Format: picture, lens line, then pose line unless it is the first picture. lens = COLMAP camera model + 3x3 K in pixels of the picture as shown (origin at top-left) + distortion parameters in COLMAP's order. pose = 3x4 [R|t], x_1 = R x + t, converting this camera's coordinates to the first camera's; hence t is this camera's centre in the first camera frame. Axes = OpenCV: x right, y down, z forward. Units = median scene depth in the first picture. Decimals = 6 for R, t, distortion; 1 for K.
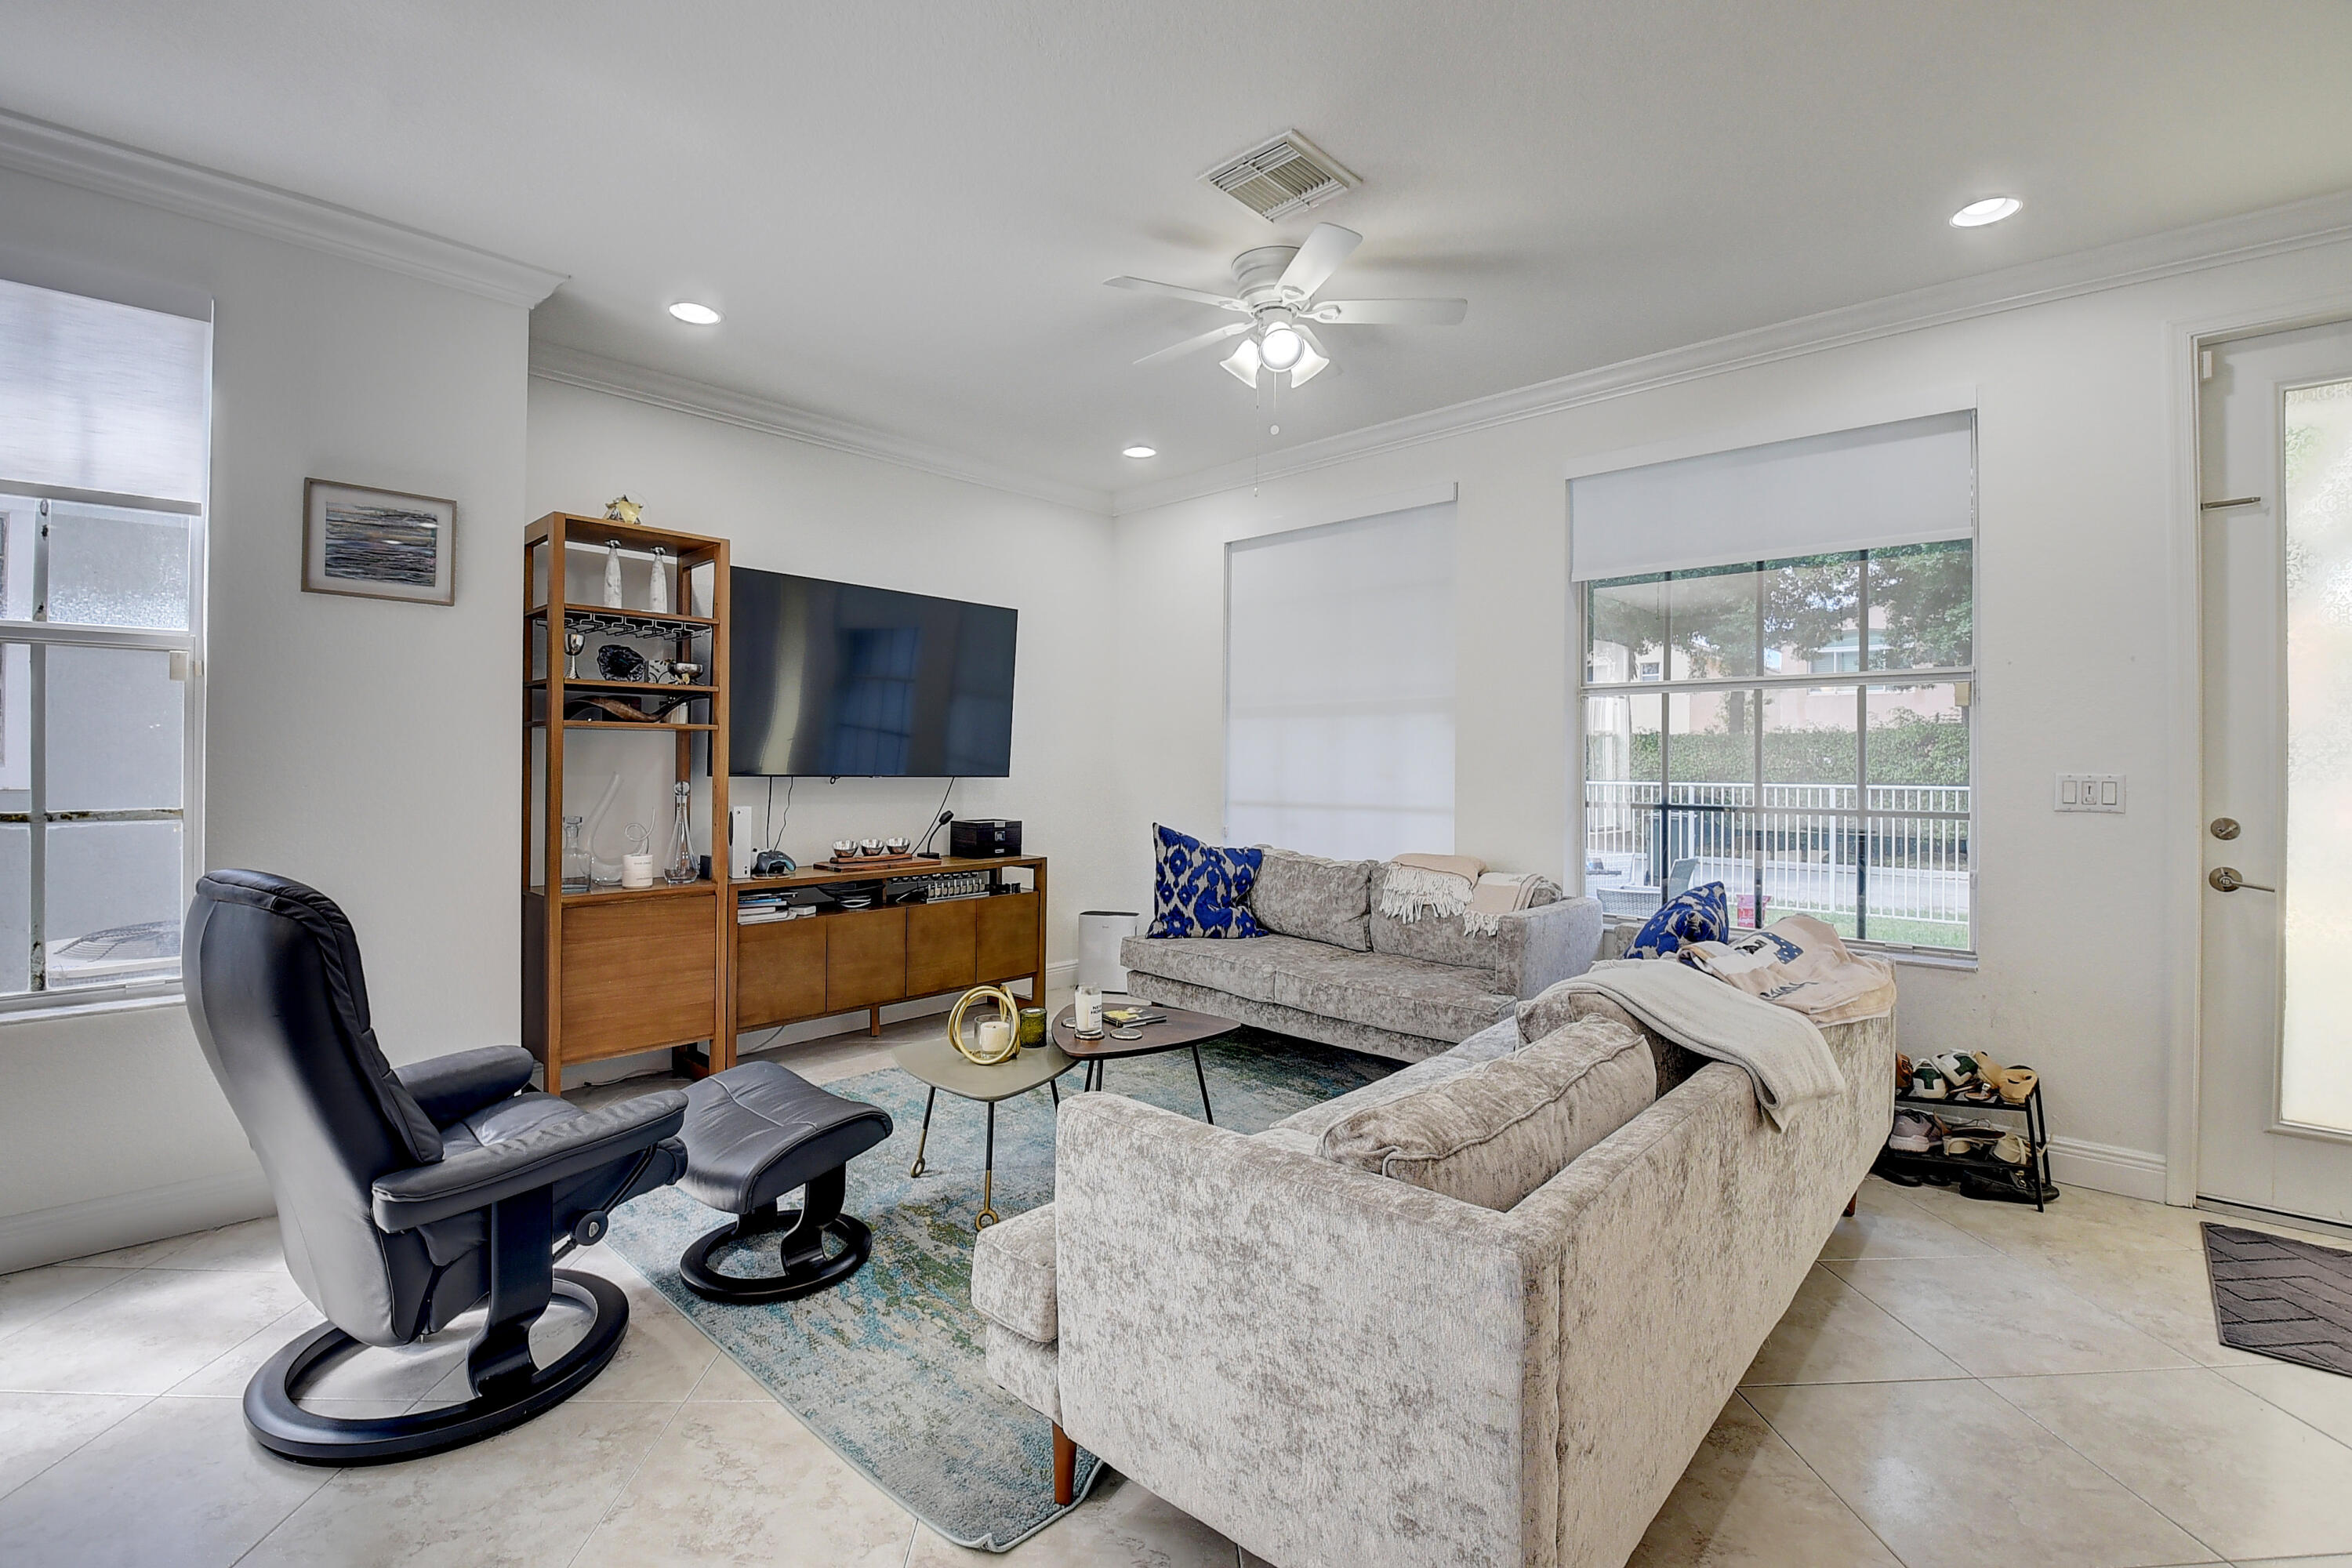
lens RADIAL K [[1038.7, 0, 1179.4], [0, 1038.7, 767.6], [0, 0, 1]] dist [-0.001706, -0.000415]
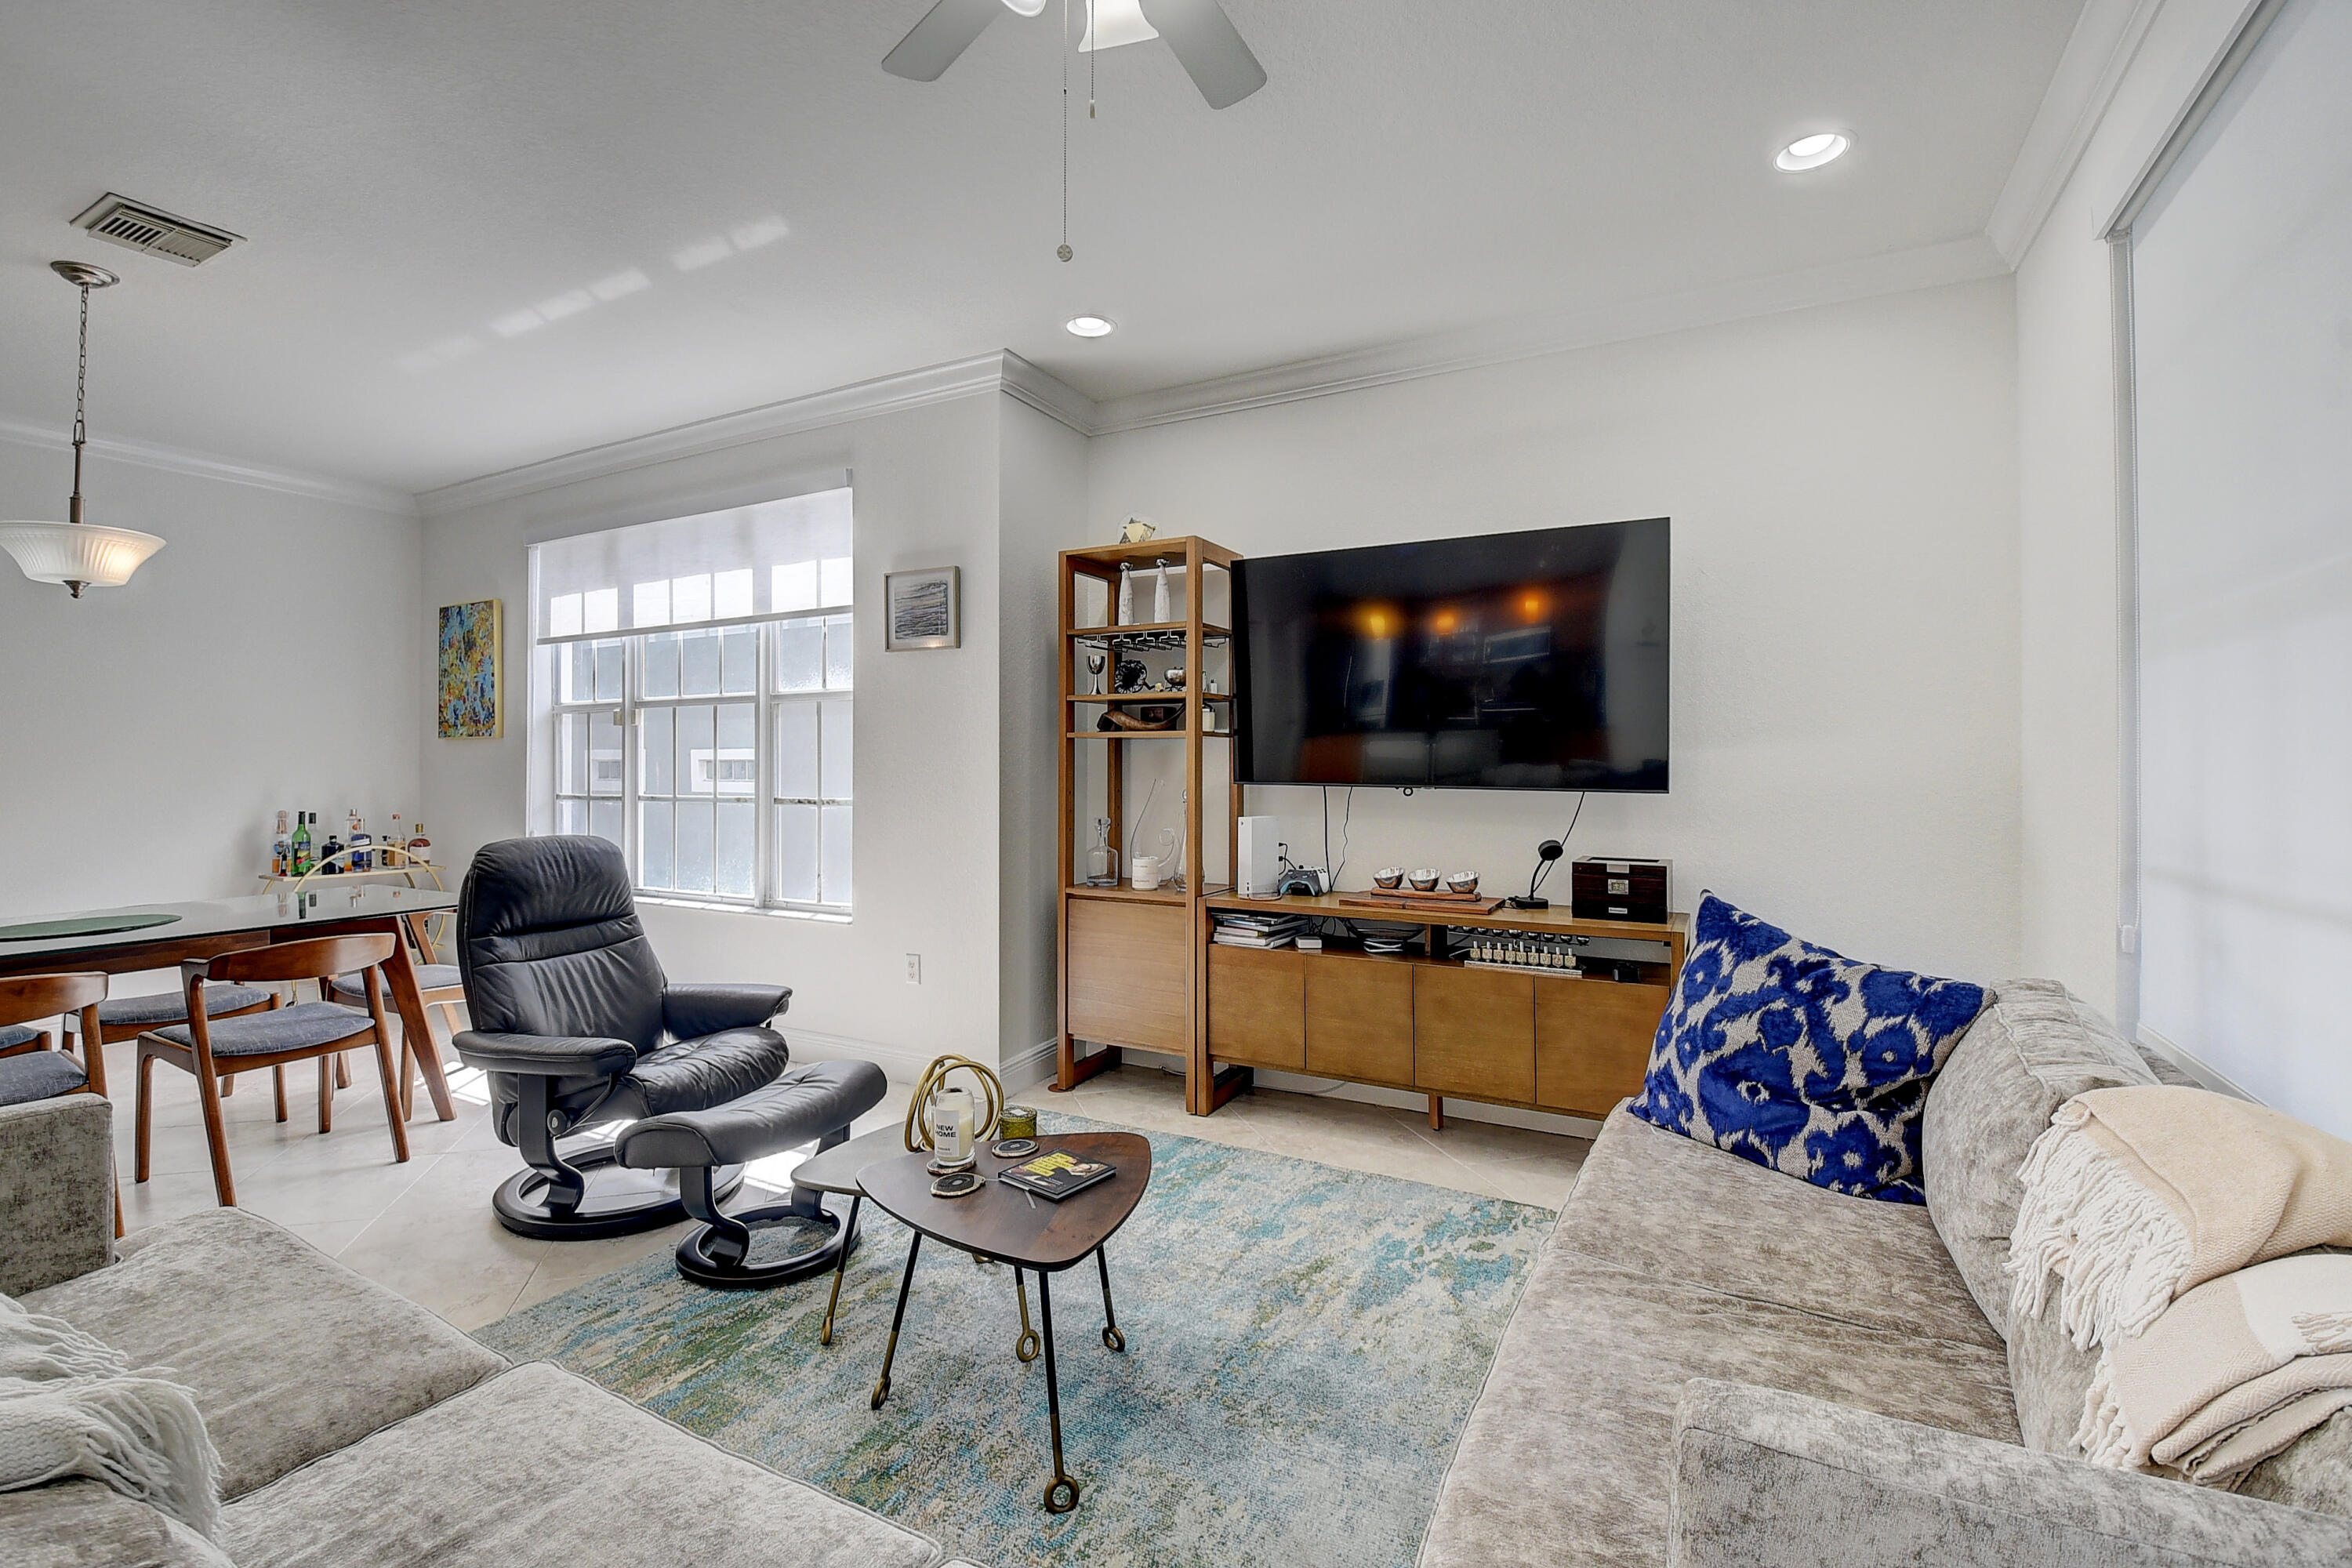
lens RADIAL K [[1038.7, 0, 1179.4], [0, 1038.7, 767.6], [0, 0, 1]] dist [-0.001706, -0.000415]
pose [[0.236645, -0.002982, -0.971592, 0.413327], [-0.004003, 0.999984, -0.004044, -0.002668], [0.971588, 0.004846, 0.236629, 0.655815]]
